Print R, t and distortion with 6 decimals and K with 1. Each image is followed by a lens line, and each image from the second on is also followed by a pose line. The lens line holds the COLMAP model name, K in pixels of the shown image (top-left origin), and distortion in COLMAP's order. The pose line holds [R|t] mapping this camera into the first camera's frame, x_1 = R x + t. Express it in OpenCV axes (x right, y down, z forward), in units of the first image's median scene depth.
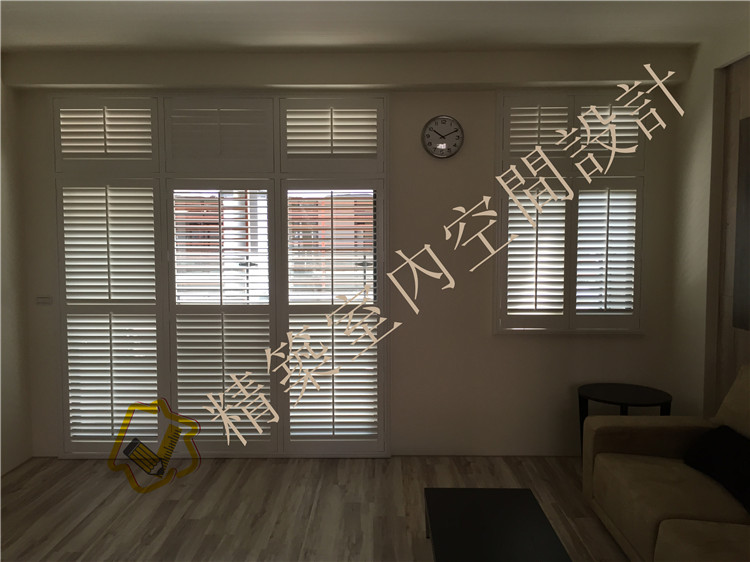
lens RADIAL K [[645.1, 0, 376.1], [0, 645.1, 276.0], [0, 0, 1]] dist [0.078926, -0.123949]
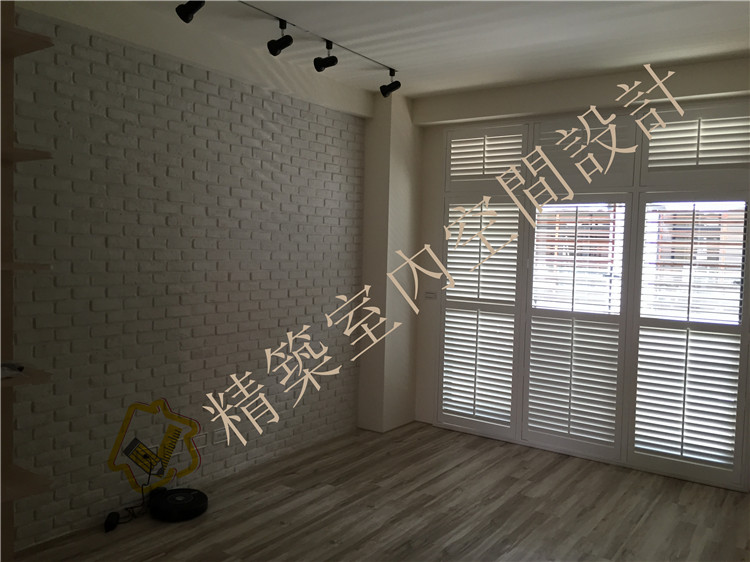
lens RADIAL K [[645.1, 0, 370.7], [0, 645.1, 279.0], [0, 0, 1]] dist [0.078926, -0.123949]
pose [[0.822820, 0.055524, -0.565583, 0.092314], [-0.064679, 0.997899, 0.003869, 0.009097], [0.564609, 0.033398, 0.824683, -0.077761]]
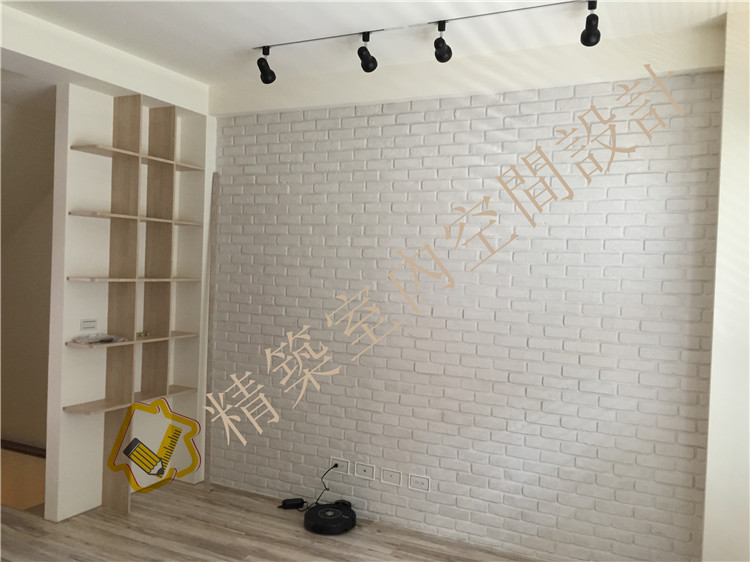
lens RADIAL K [[645.1, 0, 375.1], [0, 645.1, 280.5], [0, 0, 1]] dist [0.078926, -0.123949]
pose [[-0.438898, 0.004586, -0.898525, 0.199890], [-0.087361, 0.995032, 0.047751, -0.054039], [0.894280, 0.099454, -0.436317, 0.894613]]
